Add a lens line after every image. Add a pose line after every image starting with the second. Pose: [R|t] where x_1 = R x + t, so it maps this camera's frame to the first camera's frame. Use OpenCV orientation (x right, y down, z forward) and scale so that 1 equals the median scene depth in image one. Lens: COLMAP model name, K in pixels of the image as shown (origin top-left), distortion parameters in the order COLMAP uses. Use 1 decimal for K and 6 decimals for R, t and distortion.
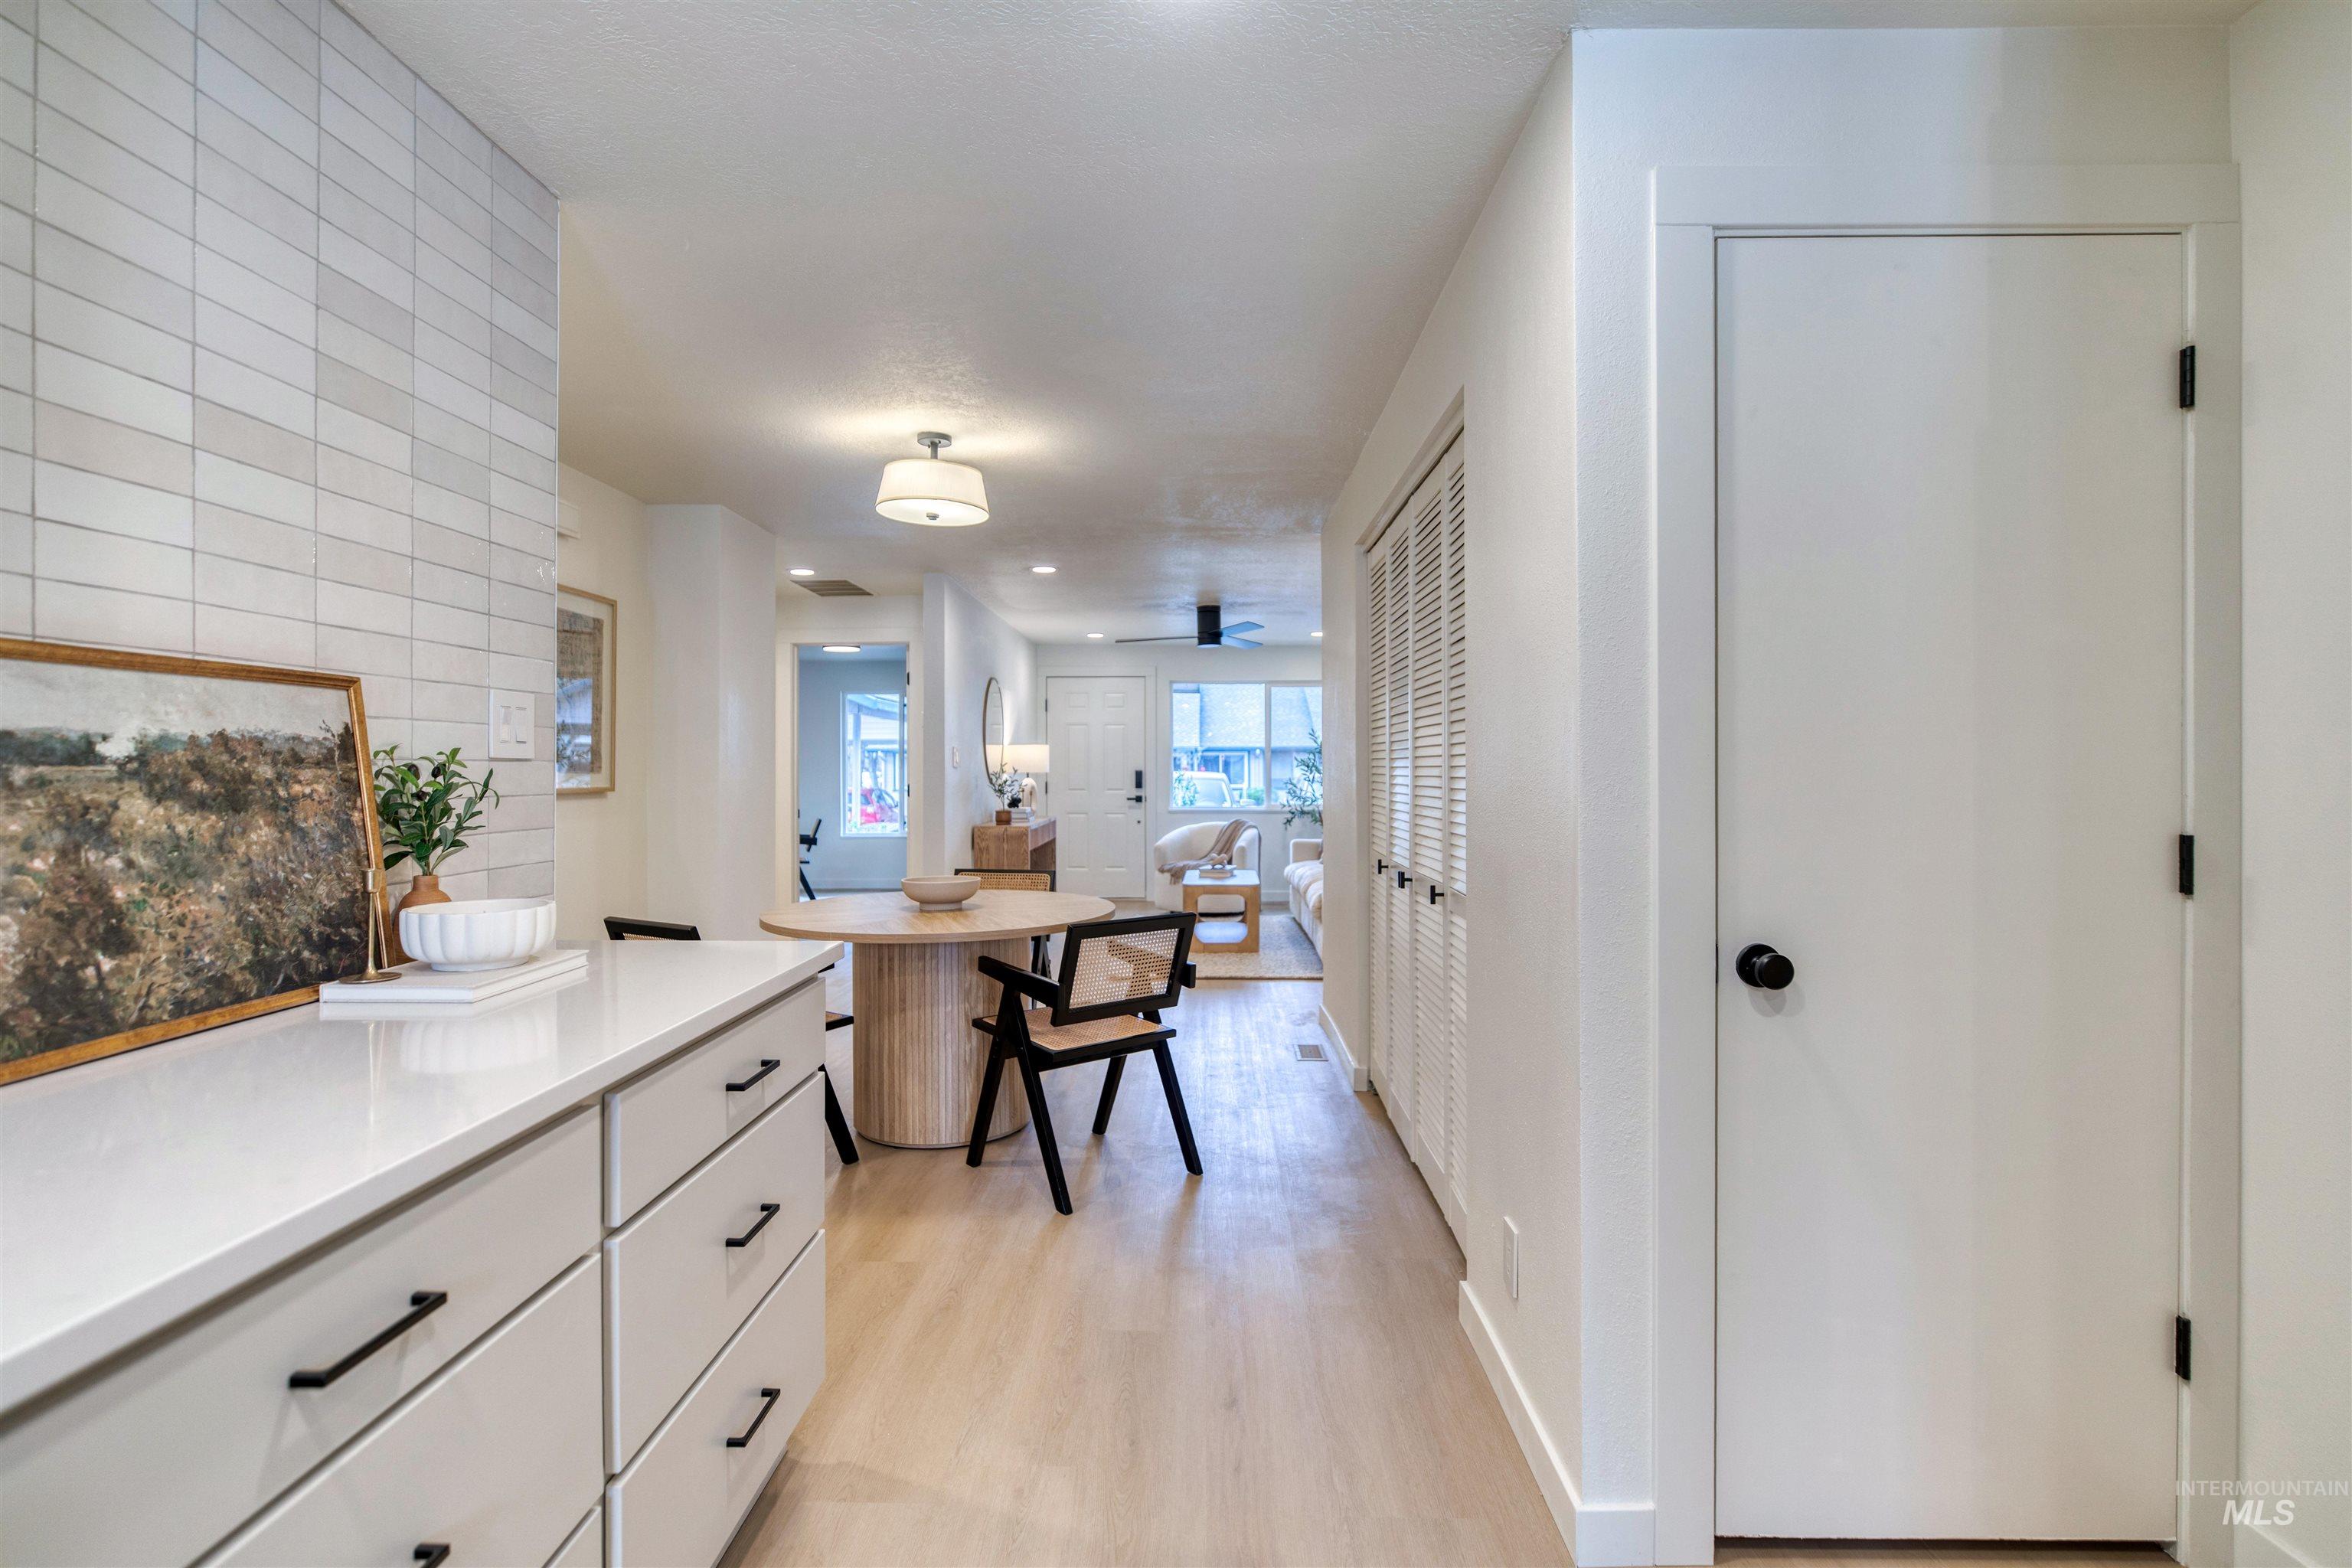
lens RADIAL K [[1149.2, 0, 1176.0], [0, 1149.2, 784.0], [0, 0, 1]] dist [-0.000601, 0.000044]
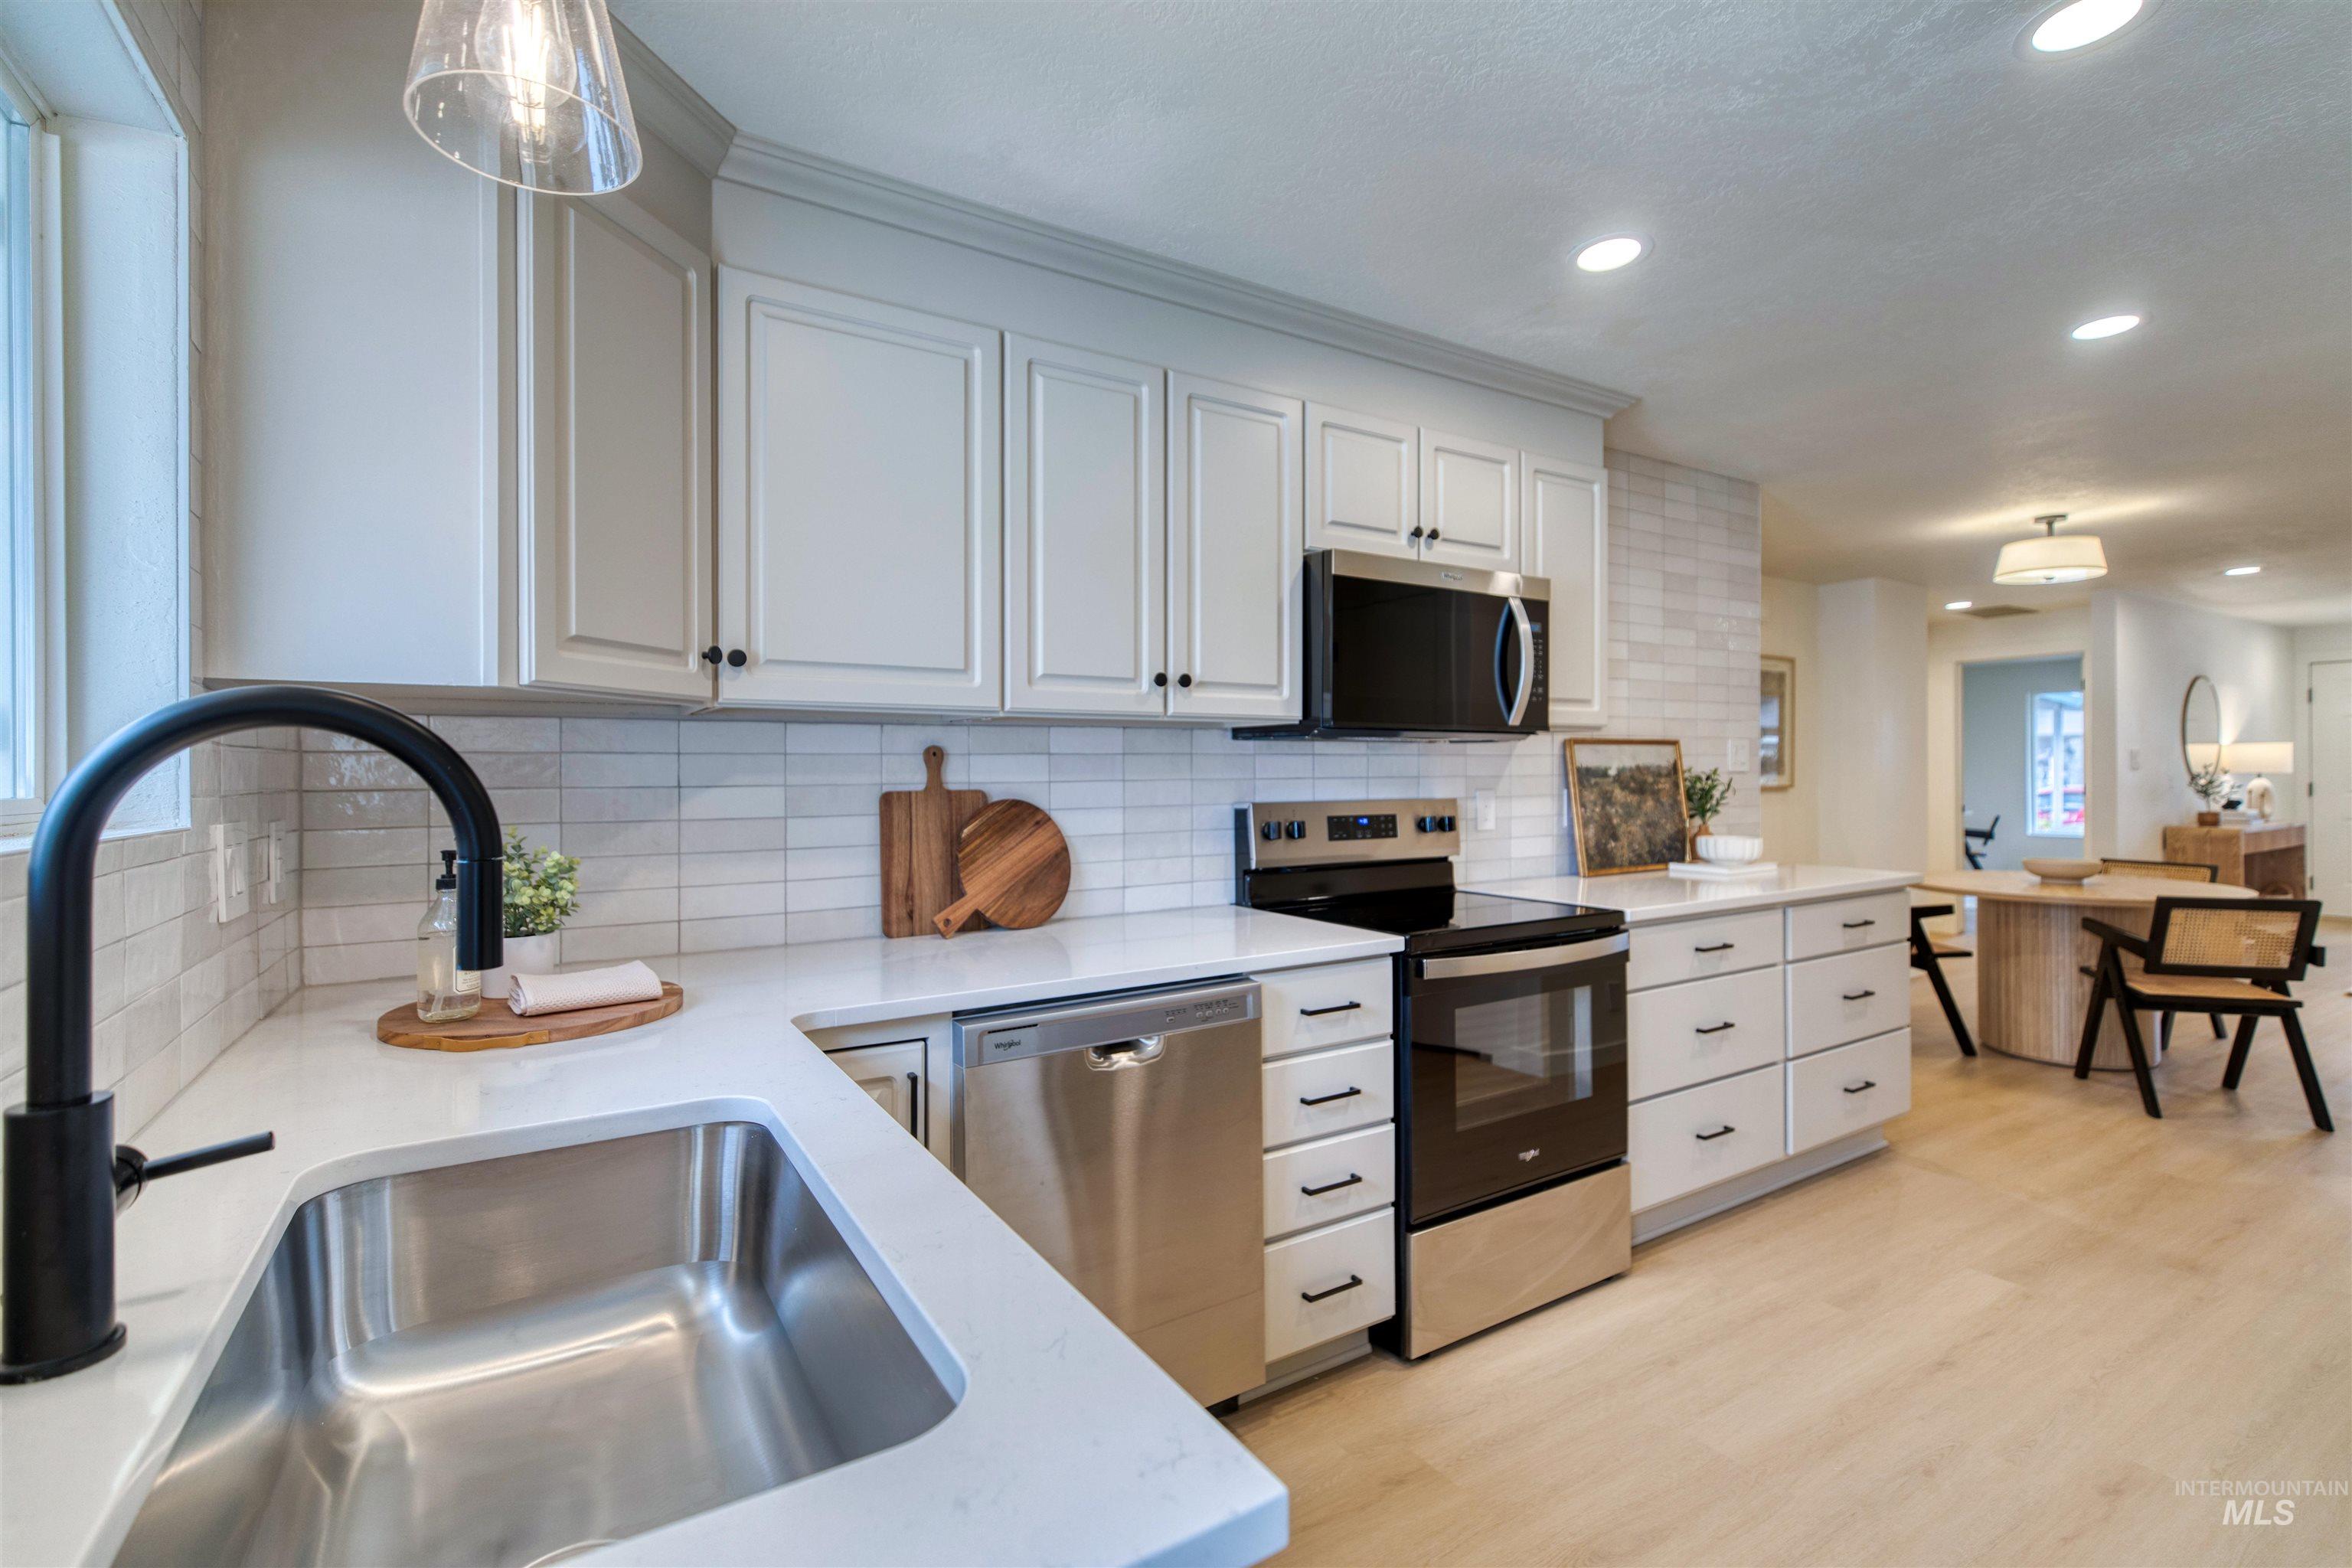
lens RADIAL K [[1051.2, 0, 1176.5], [0, 1051.2, 767.3], [0, 0, 1]] dist [0.001667, 0.000485]
pose [[0.549115, -0.006409, -0.835722, 0.497934], [-0.004536, 0.999933, -0.010648, -0.006725], [0.835734, 0.009638, 0.549049, -0.982265]]
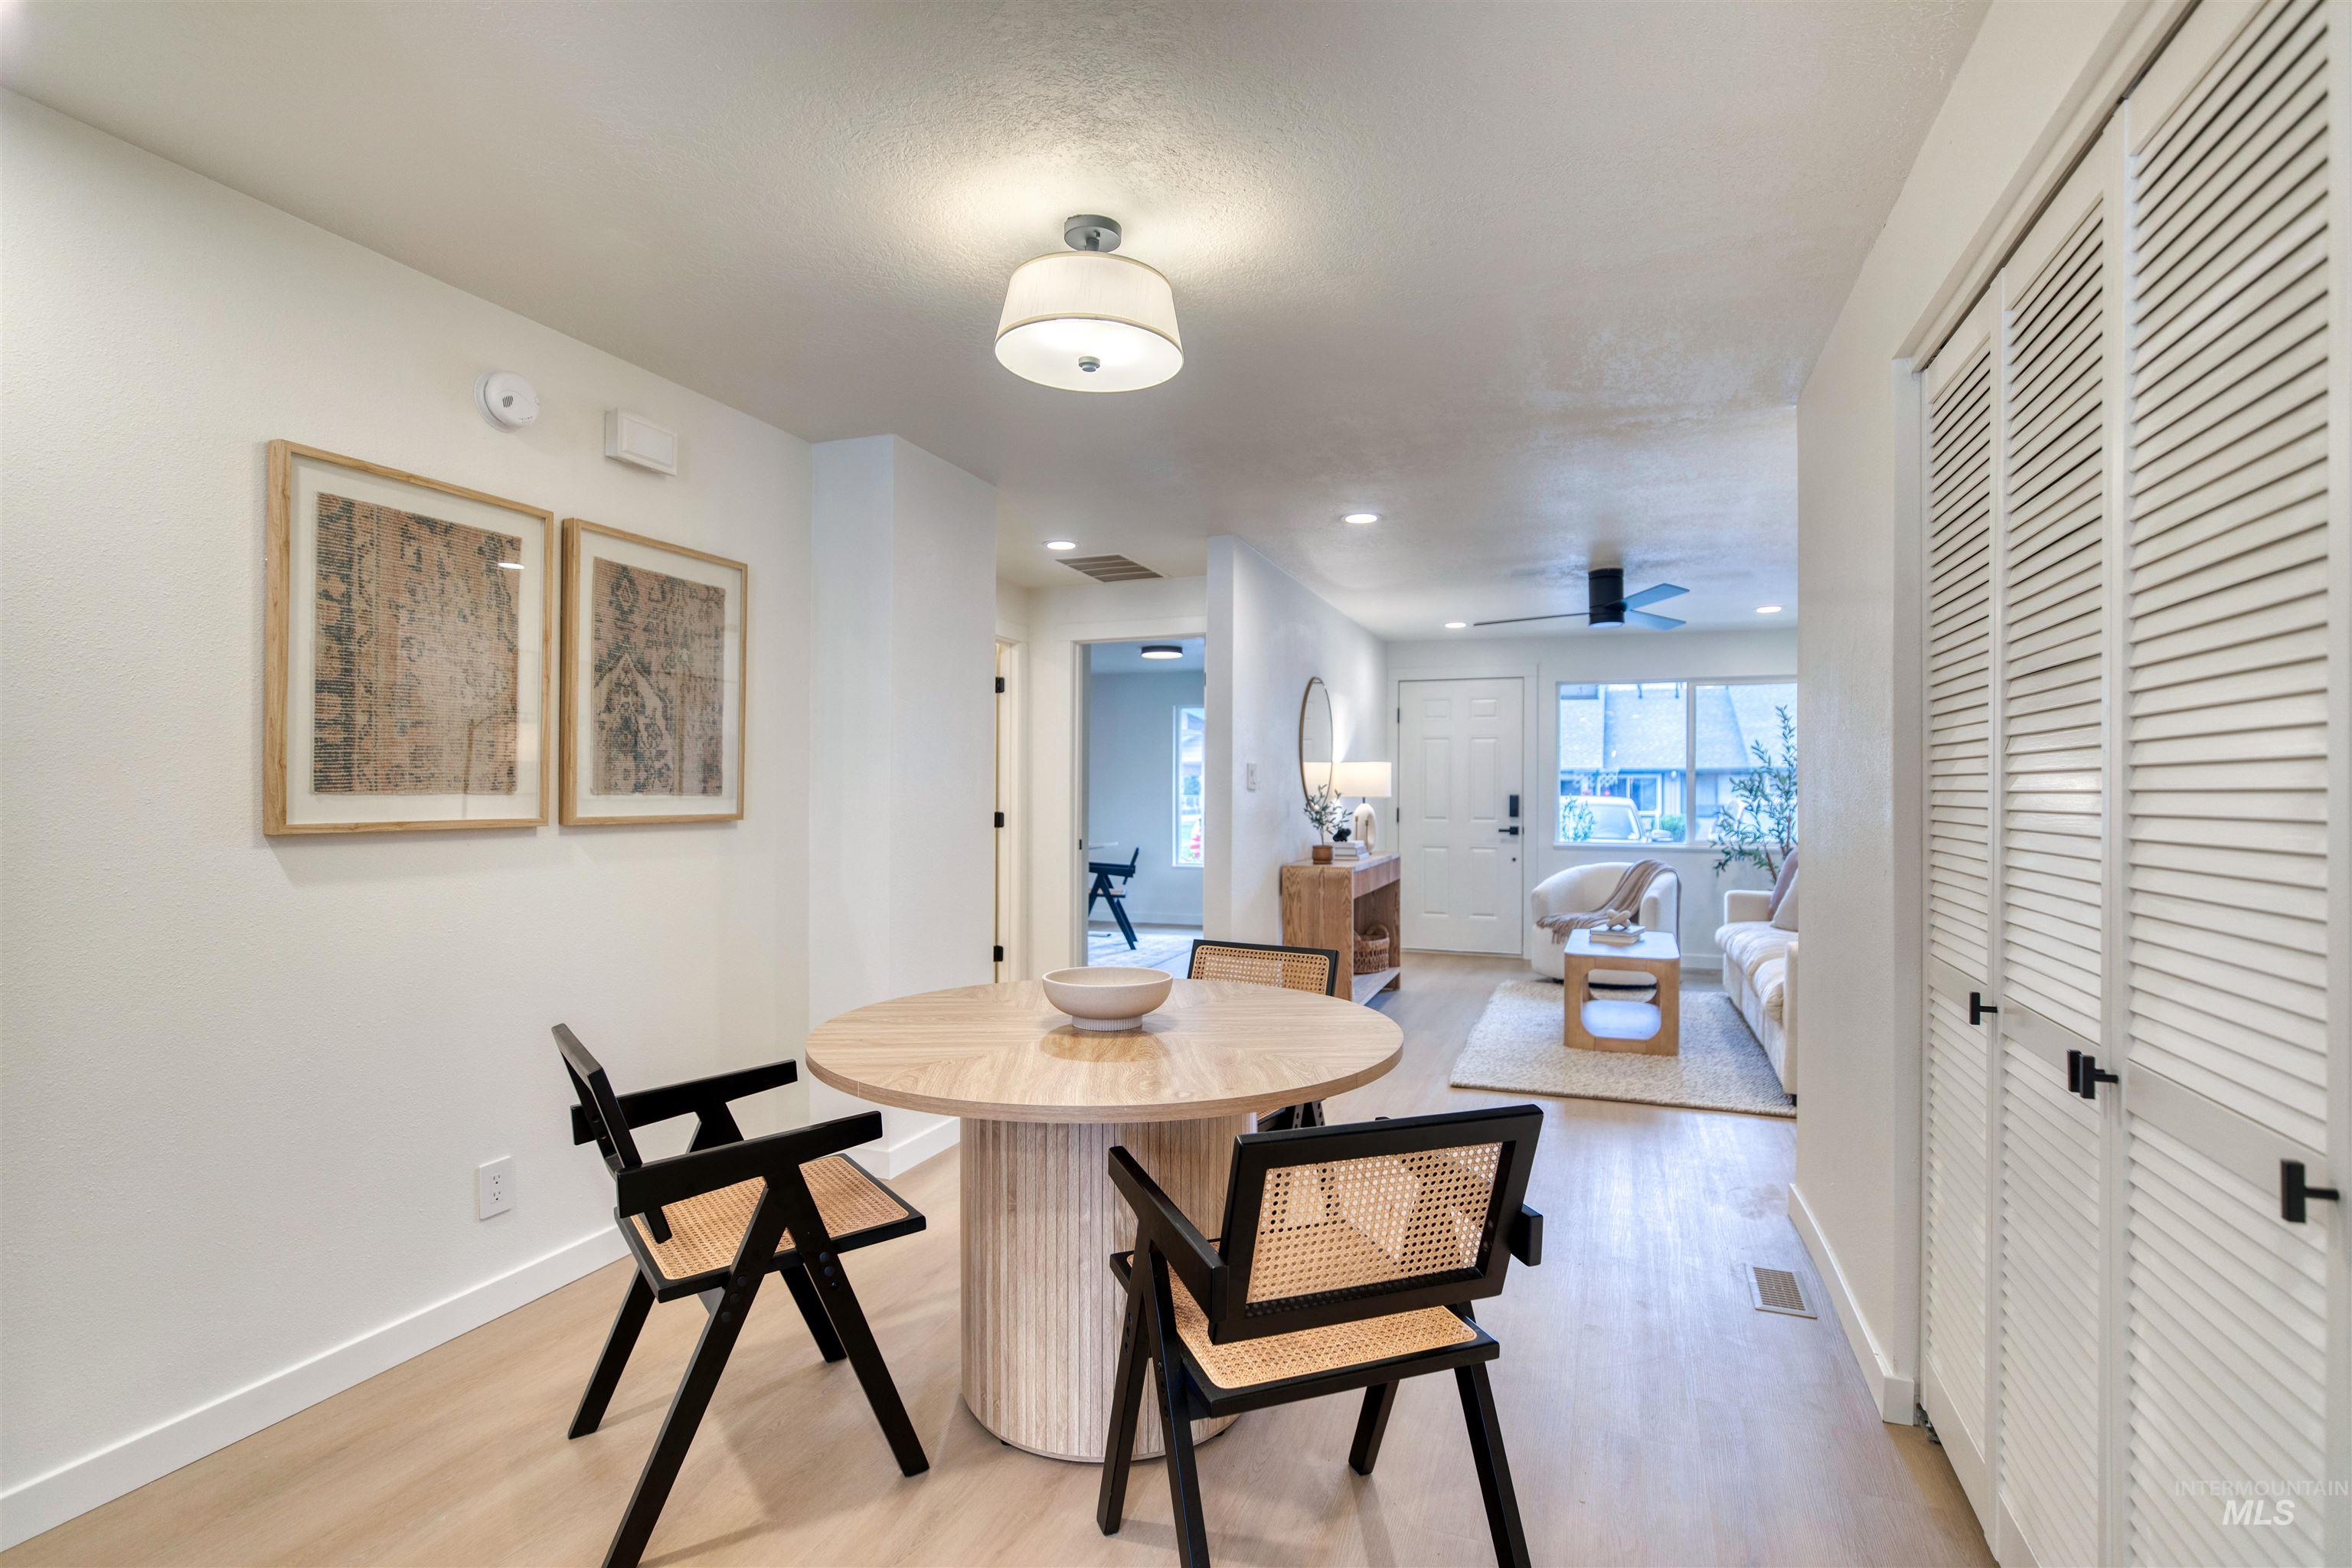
lens RADIAL K [[1156.1, 0, 1169.9], [0, 1156.1, 798.8], [0, 0, 1]] dist [-0.001256, -0.000011]
pose [[0.942888, 0.006668, -0.333044, 0.055677], [-0.009169, 0.999940, -0.005939, -0.012825], [0.332985, 0.008654, 0.942893, 0.951273]]
